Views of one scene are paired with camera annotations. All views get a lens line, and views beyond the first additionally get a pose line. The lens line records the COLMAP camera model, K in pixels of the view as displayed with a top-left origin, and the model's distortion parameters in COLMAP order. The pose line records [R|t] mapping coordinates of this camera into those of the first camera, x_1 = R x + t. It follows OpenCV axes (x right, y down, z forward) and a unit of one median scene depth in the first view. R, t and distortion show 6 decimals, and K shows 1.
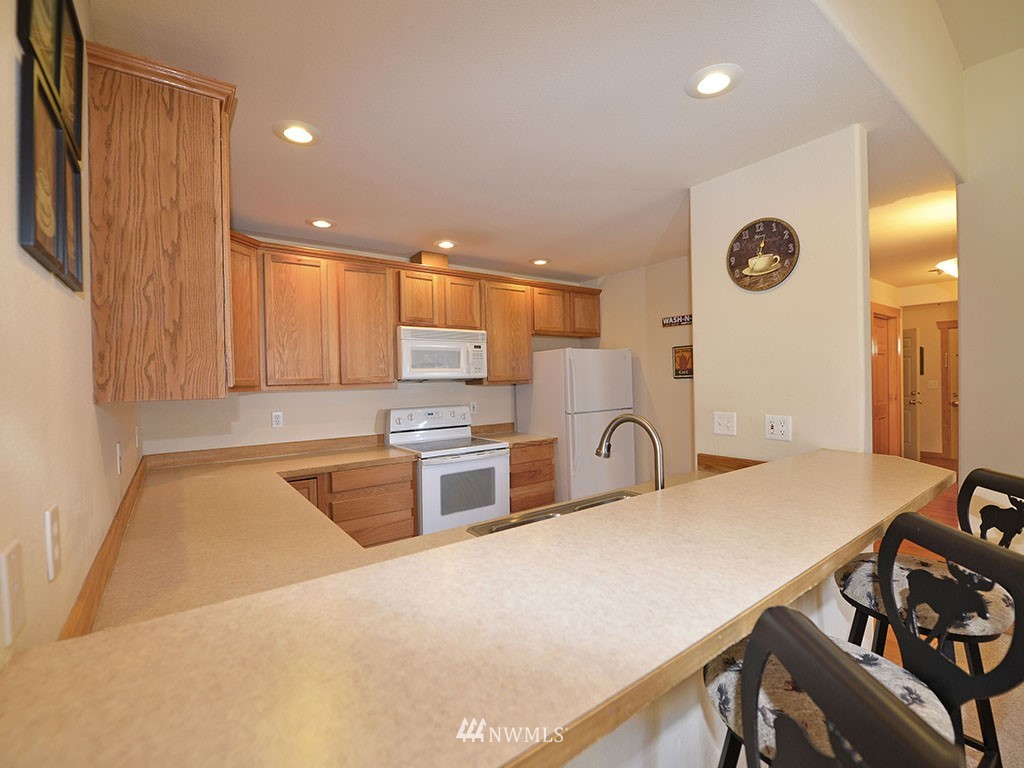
lens RADIAL K [[460.3, 0, 532.3], [0, 460.3, 381.8], [0, 0, 1]] dist [-0.016032, -0.000812]
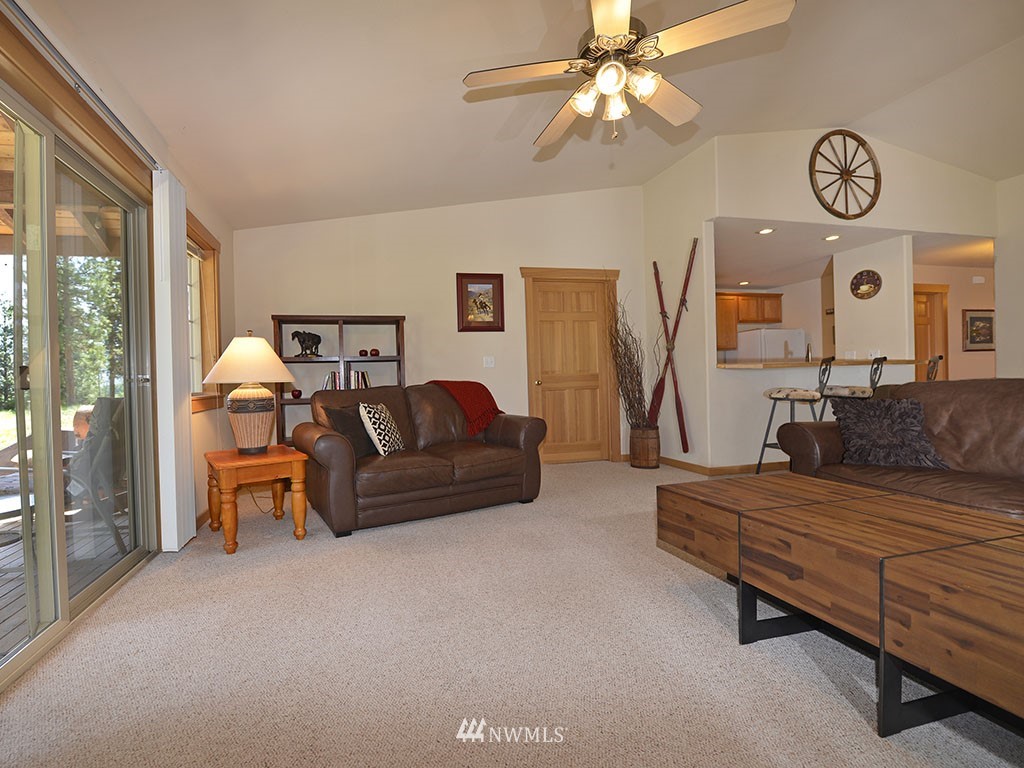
lens RADIAL K [[460.3, 0, 532.3], [0, 460.3, 381.8], [0, 0, 1]] dist [-0.016032, -0.000812]
pose [[0.963313, 0.000985, -0.268378, -0.544571], [0.001764, 0.999948, 0.010001, 0.207875], [0.268374, -0.010108, 0.963262, -1.777127]]
